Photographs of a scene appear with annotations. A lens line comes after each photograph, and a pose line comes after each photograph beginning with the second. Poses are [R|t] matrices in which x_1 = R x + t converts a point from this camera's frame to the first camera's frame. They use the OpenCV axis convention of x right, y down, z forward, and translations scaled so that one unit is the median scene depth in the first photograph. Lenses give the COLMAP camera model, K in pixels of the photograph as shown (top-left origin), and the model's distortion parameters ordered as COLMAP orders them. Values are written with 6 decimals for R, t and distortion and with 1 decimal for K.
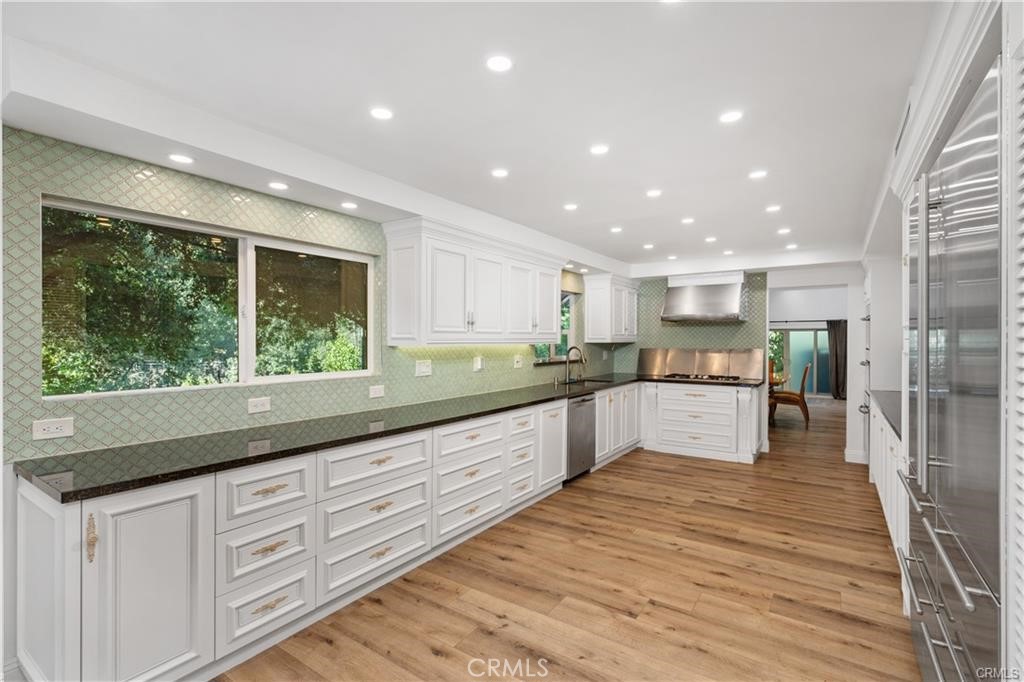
lens RADIAL K [[468.7, 0, 504.3], [0, 468.7, 338.0], [0, 0, 1]] dist [-0.000225, 0.000505]
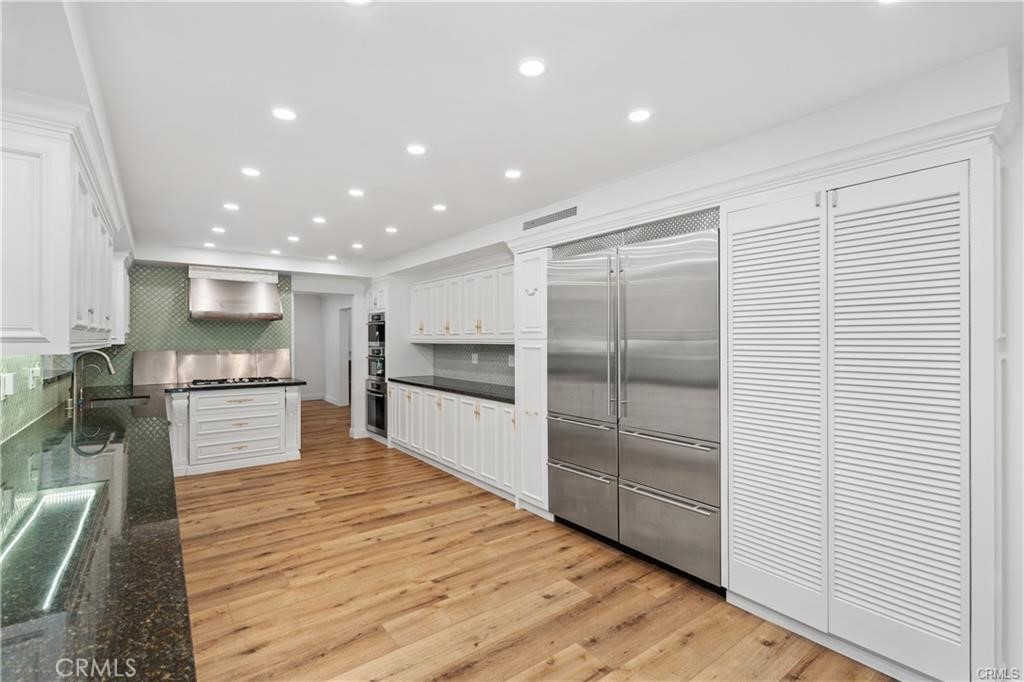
lens RADIAL K [[468.7, 0, 504.7], [0, 468.7, 343.9], [0, 0, 1]] dist [-0.000225, 0.000505]
pose [[0.319109, -0.010980, 0.947655, -0.468465], [-0.004018, 0.999908, 0.012939, -0.004183], [-0.947710, -0.007937, 0.319035, 0.353314]]
